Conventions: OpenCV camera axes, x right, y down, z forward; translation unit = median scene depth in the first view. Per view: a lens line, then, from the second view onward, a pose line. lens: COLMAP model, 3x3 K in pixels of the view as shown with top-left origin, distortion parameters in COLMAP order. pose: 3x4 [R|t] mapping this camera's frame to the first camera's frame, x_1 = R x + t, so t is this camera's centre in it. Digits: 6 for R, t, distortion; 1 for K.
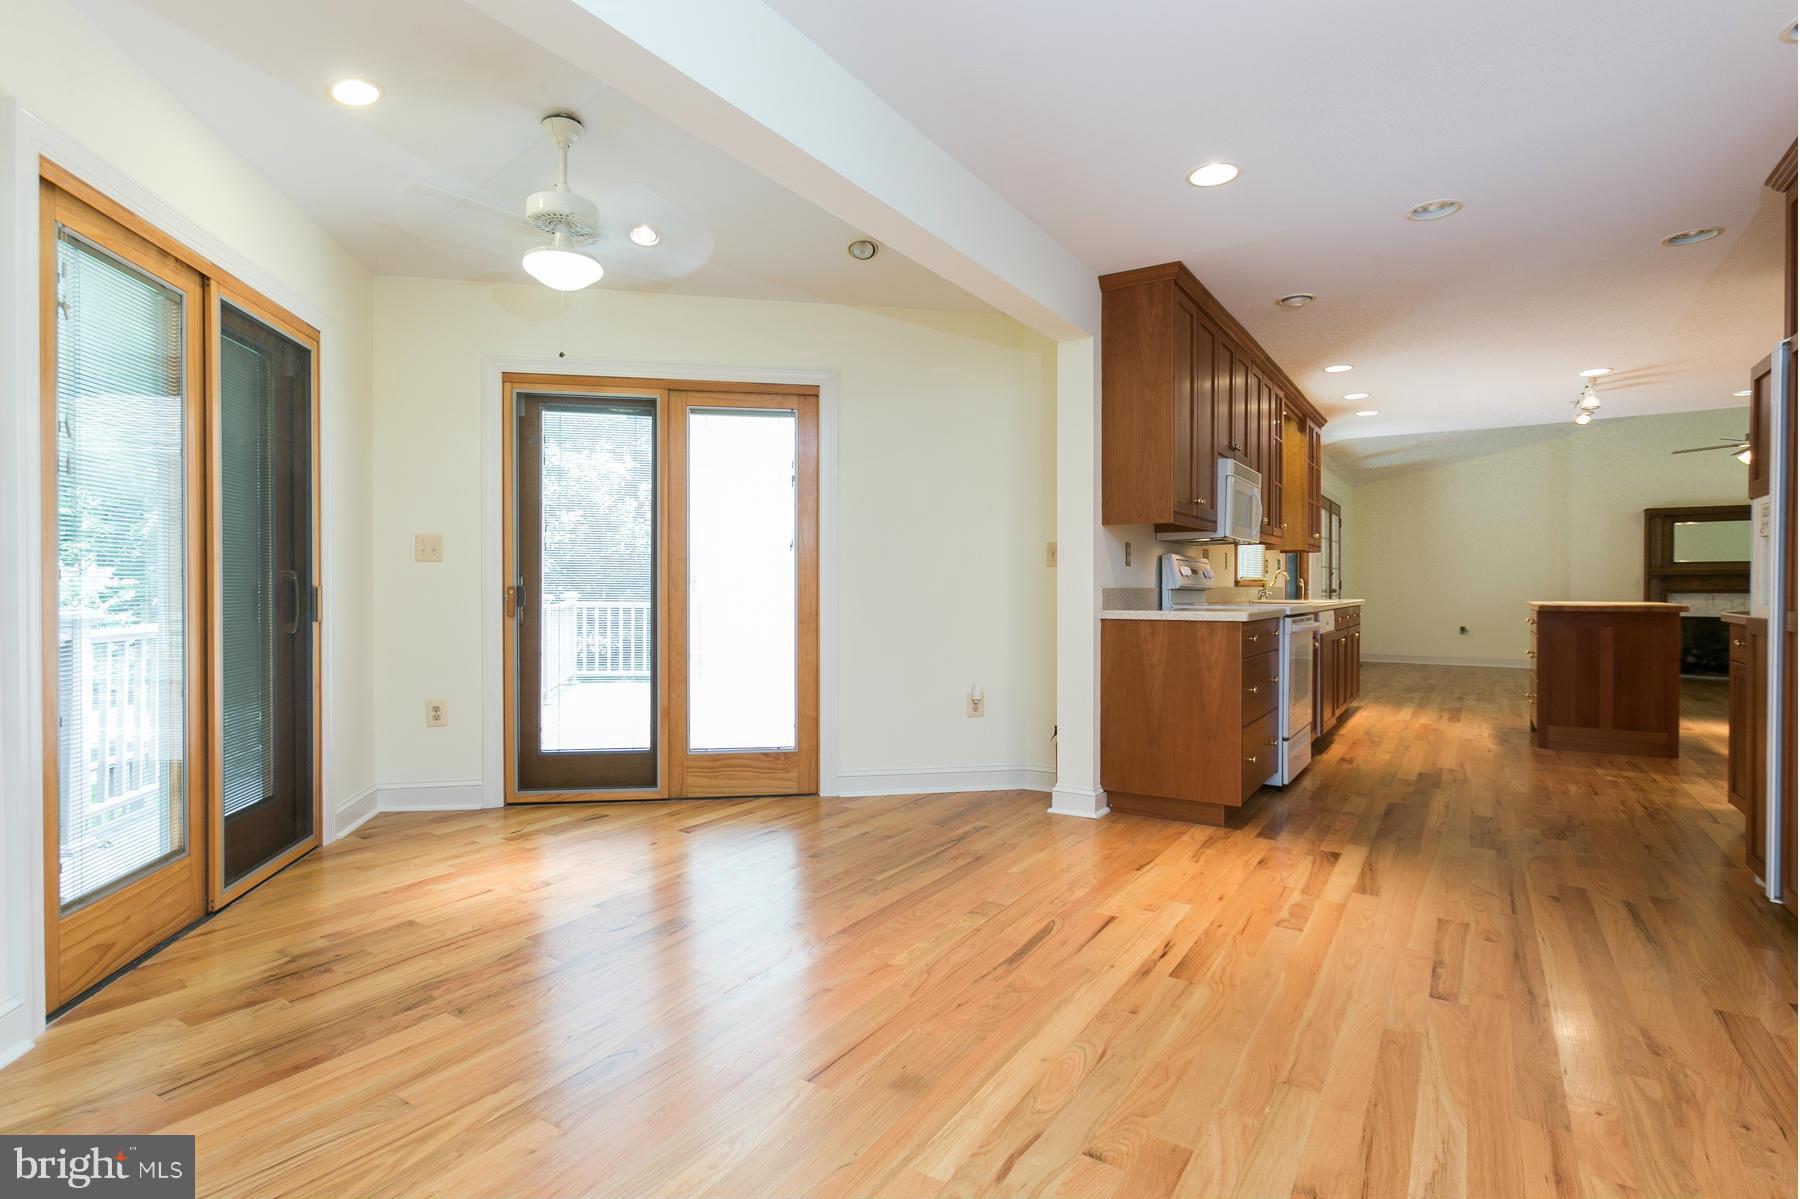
lens RADIAL K [[791.3, 0, 923.2], [0, 791.3, 595.5], [0, 0, 1]] dist [-0.000411, 0.000819]
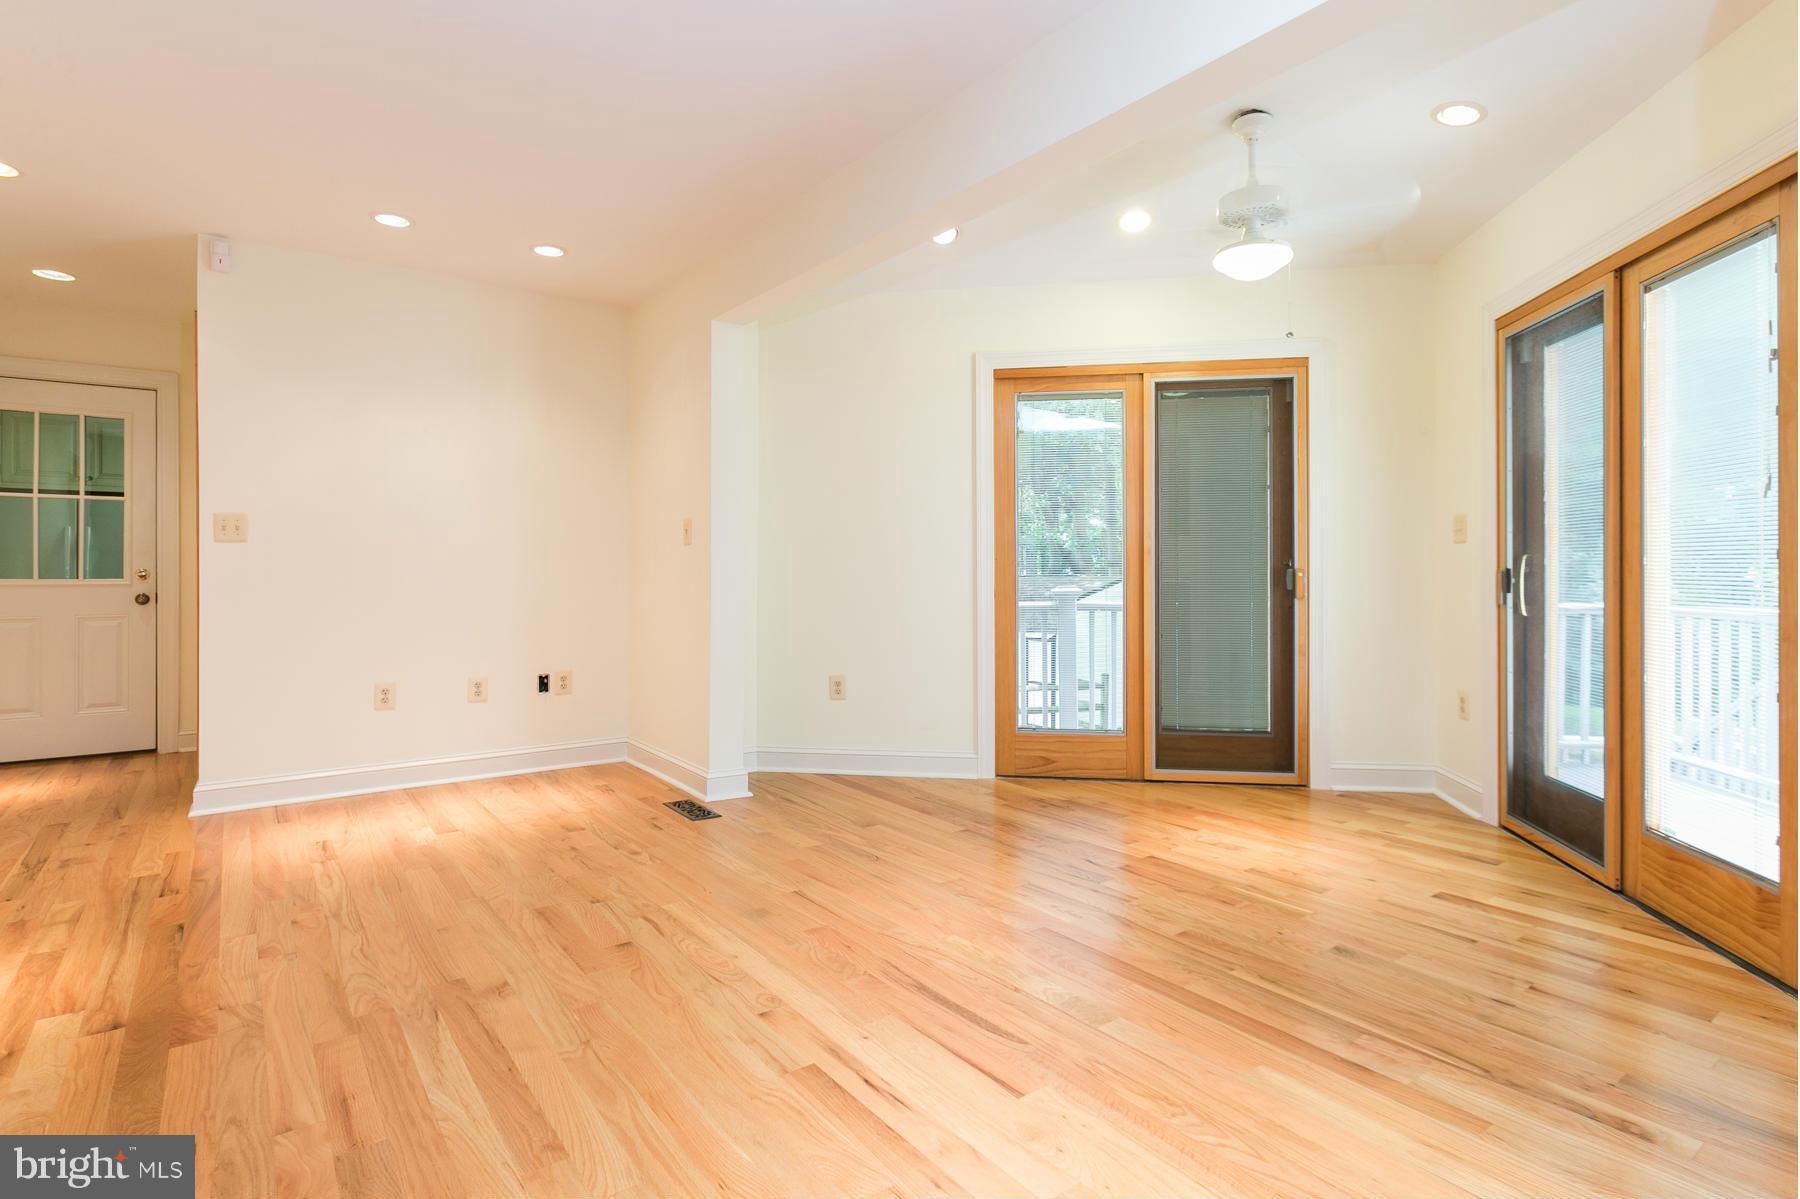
lens RADIAL K [[804.5, 0, 872.4], [0, 804.5, 569.6], [0, 0, 1]] dist [-0.001673, 0.000044]
pose [[-0.284053, -0.006010, -0.958790, 0.827032], [-0.008378, 0.999958, -0.003786, -0.002613], [0.958772, 0.006957, -0.284092, 0.999509]]
